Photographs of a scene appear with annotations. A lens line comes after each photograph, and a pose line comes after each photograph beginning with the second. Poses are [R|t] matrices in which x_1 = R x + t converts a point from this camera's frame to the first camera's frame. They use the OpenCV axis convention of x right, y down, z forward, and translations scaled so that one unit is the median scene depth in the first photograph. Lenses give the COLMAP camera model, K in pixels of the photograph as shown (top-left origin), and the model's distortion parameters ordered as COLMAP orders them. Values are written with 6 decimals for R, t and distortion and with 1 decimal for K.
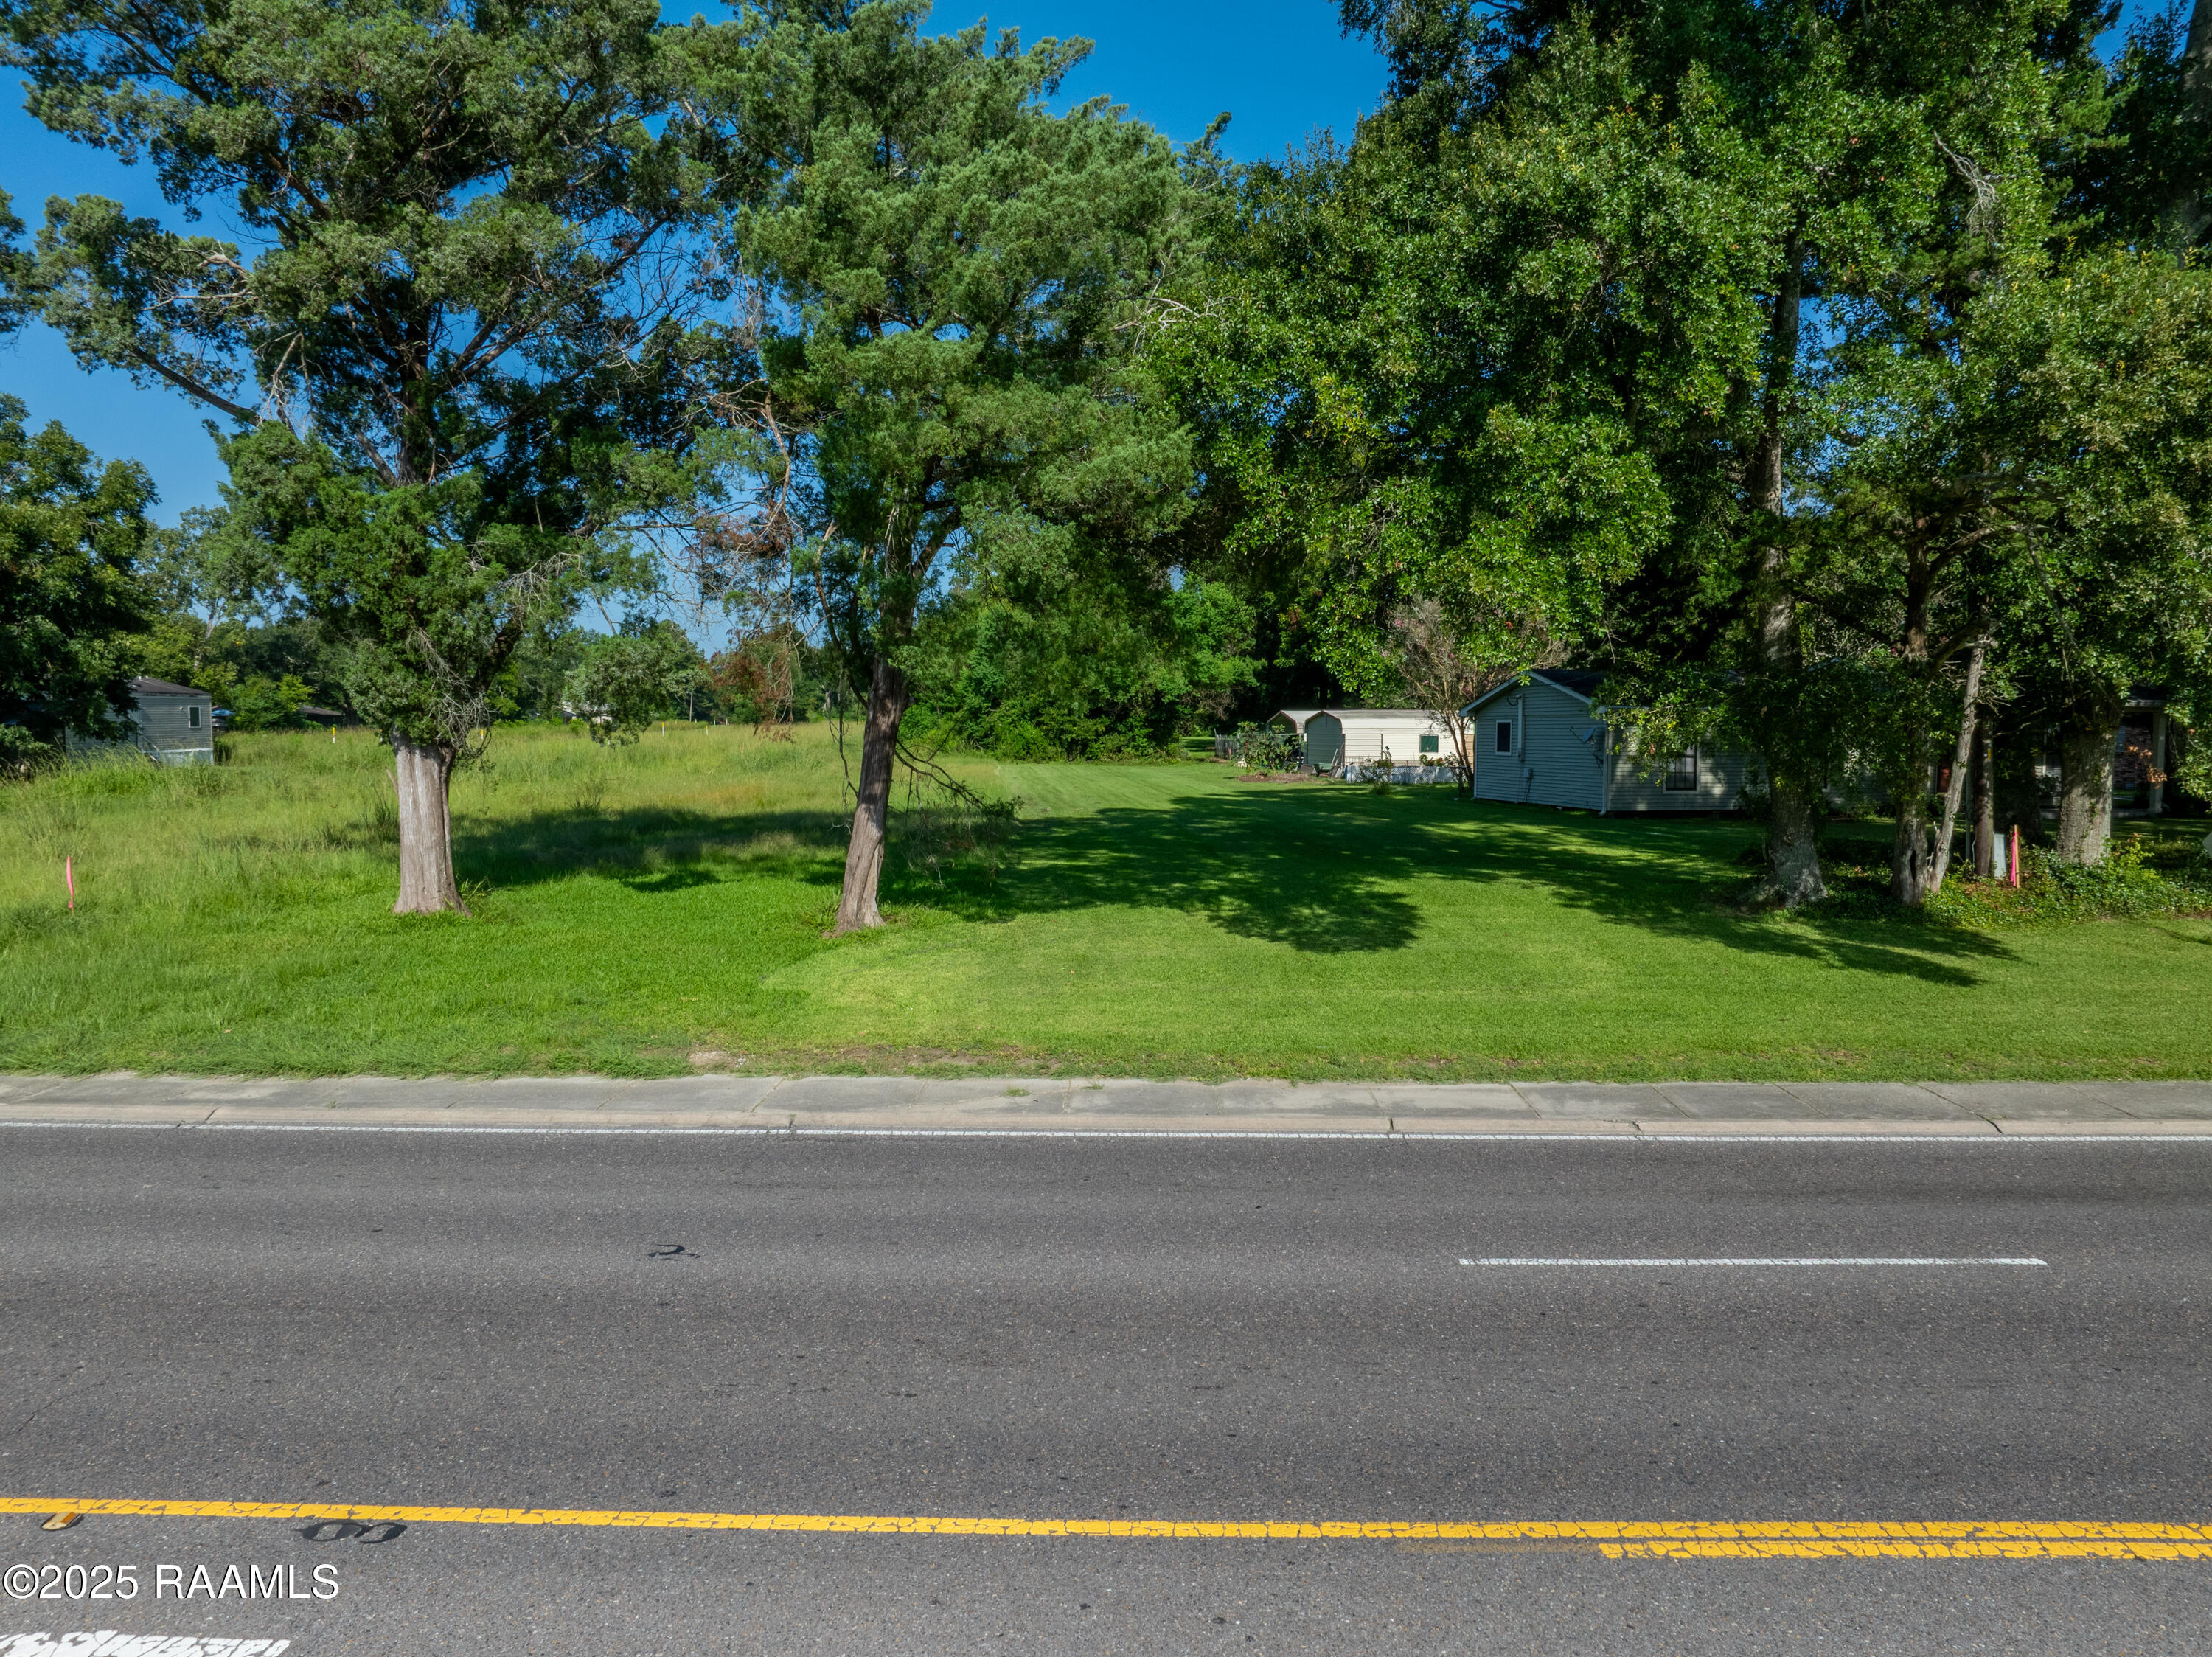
lens RADIAL K [[1570.3, 0, 1120.9], [0, 1570.3, 834.0], [0, 0, 1]] dist [-0.045814, 0.013691]
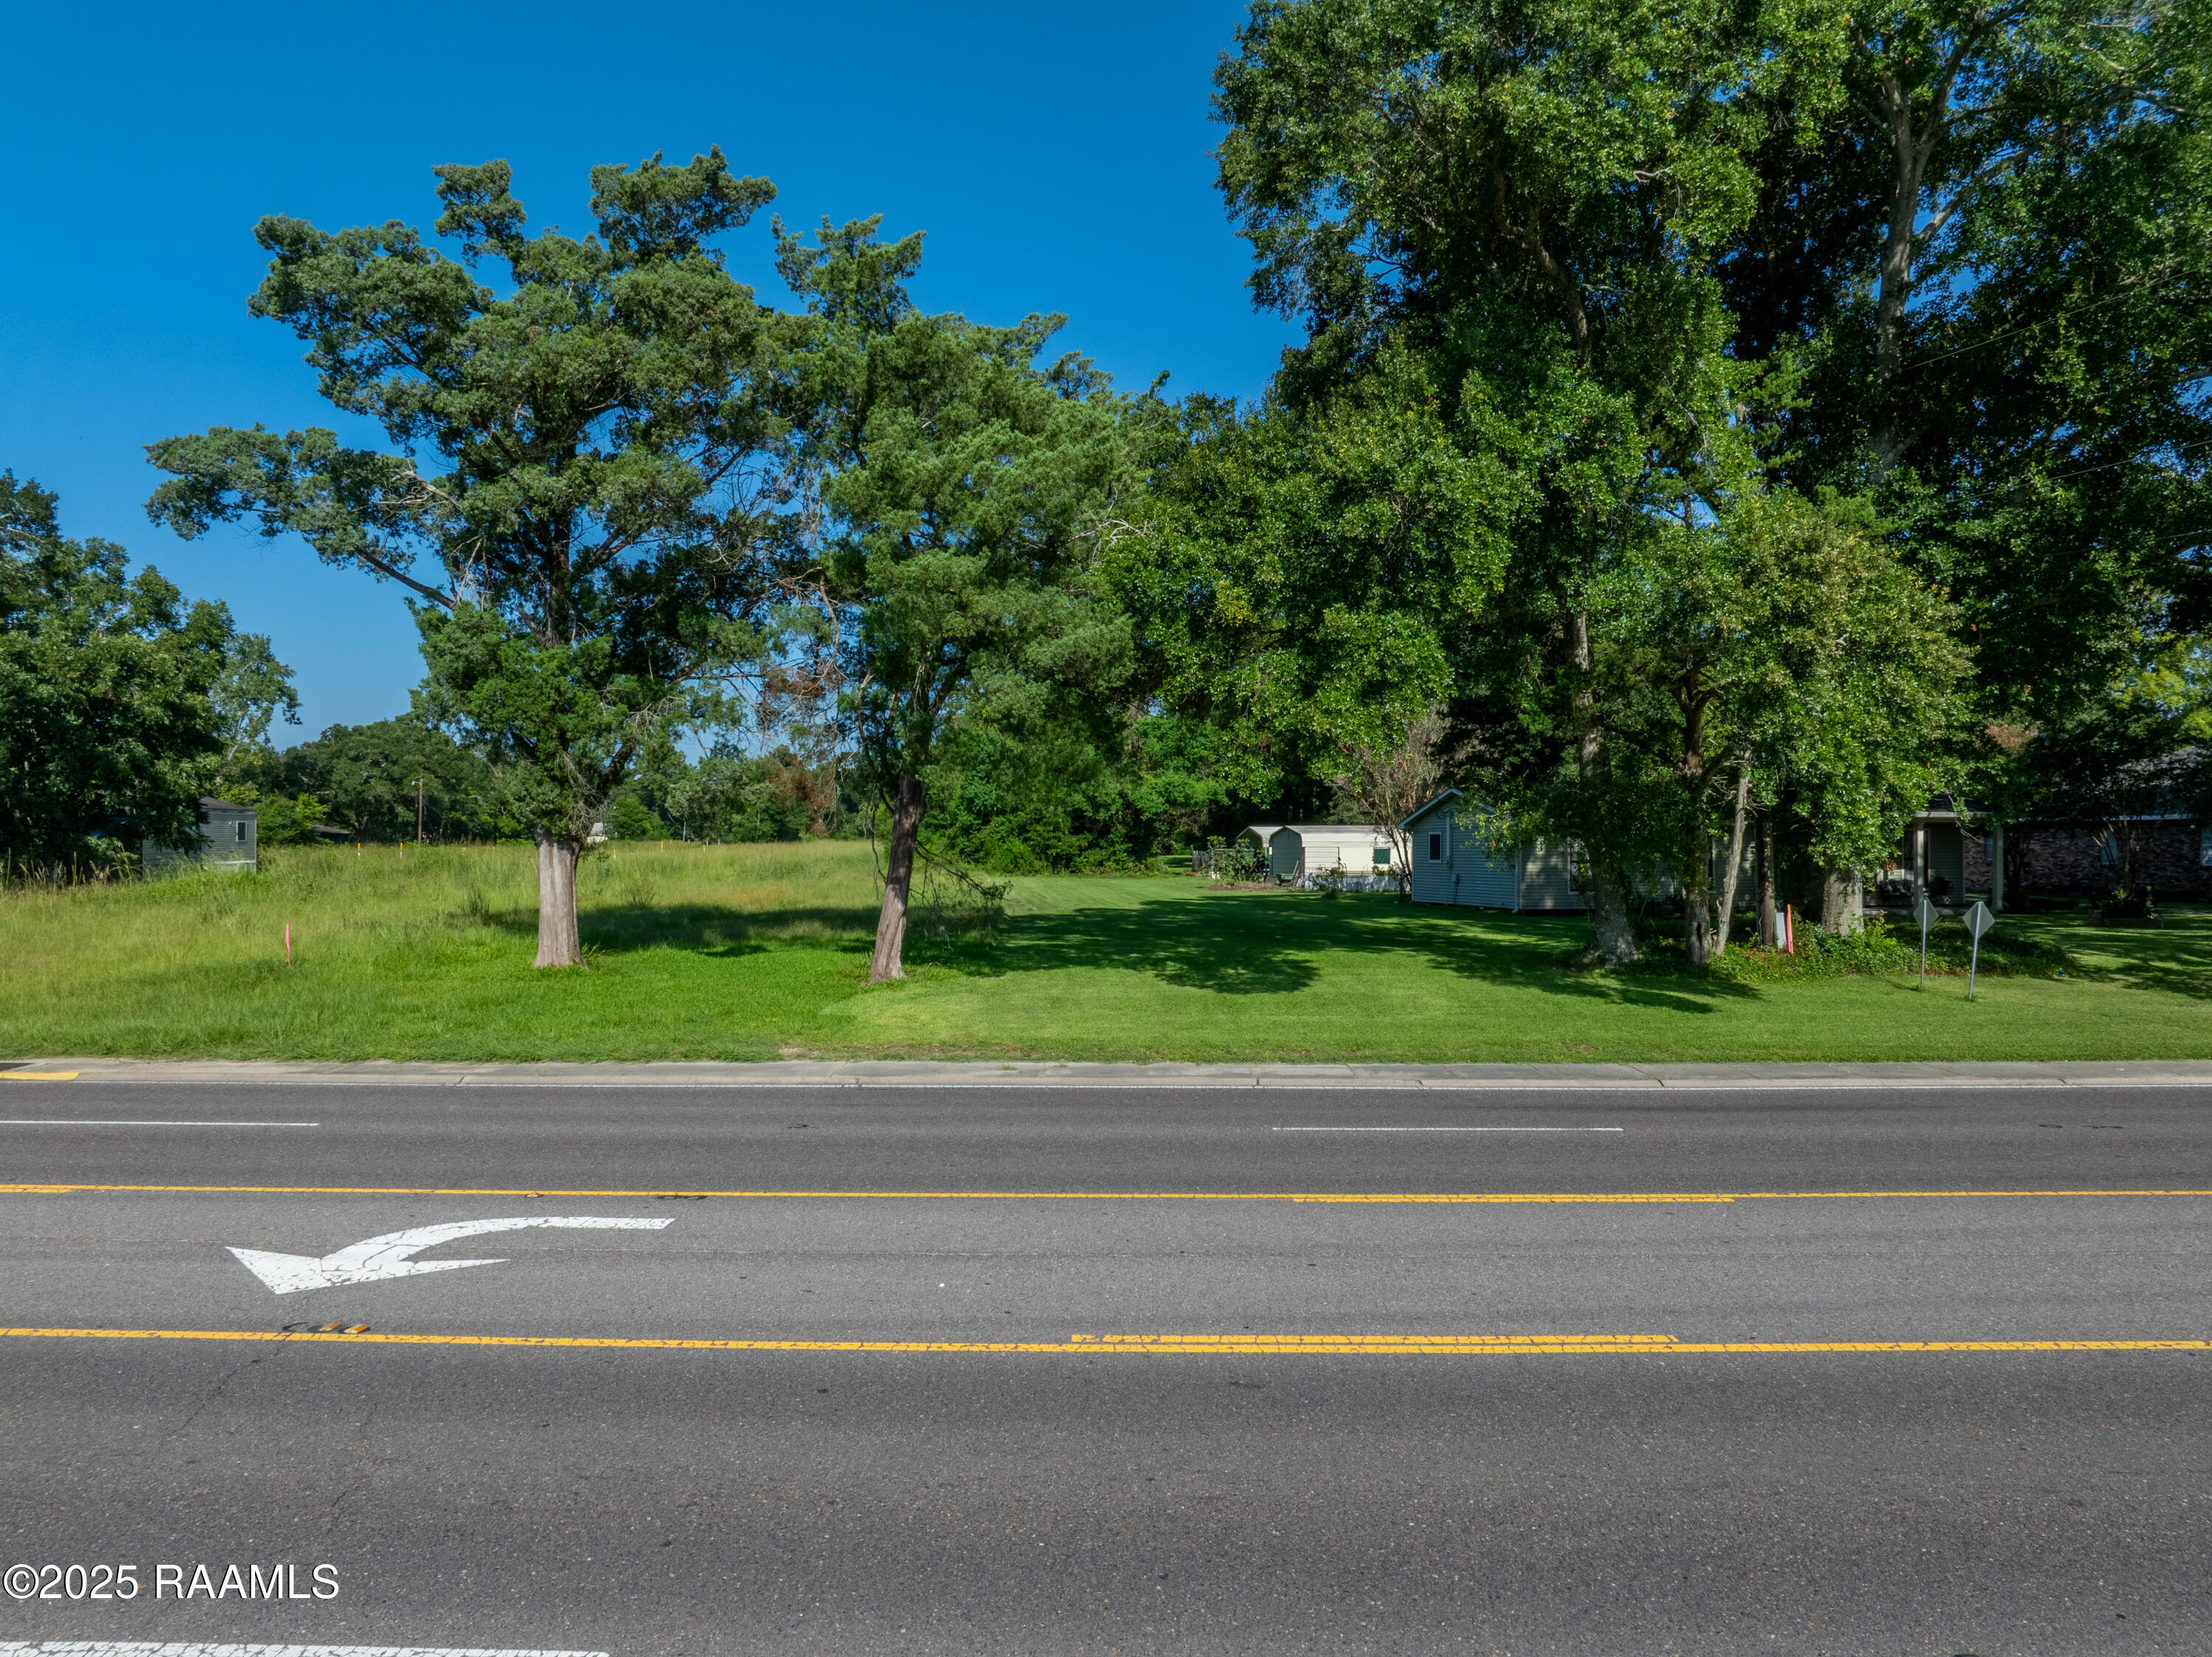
lens RADIAL K [[1570.3, 0, 1103.2], [0, 1570.3, 820.6], [0, 0, 1]] dist [-0.045814, 0.013691]
pose [[0.999995, 0.000260, -0.003227, 0.018903], [-0.000536, 0.996315, -0.085769, 0.041389], [0.003192, 0.085771, 0.996310, -0.332333]]
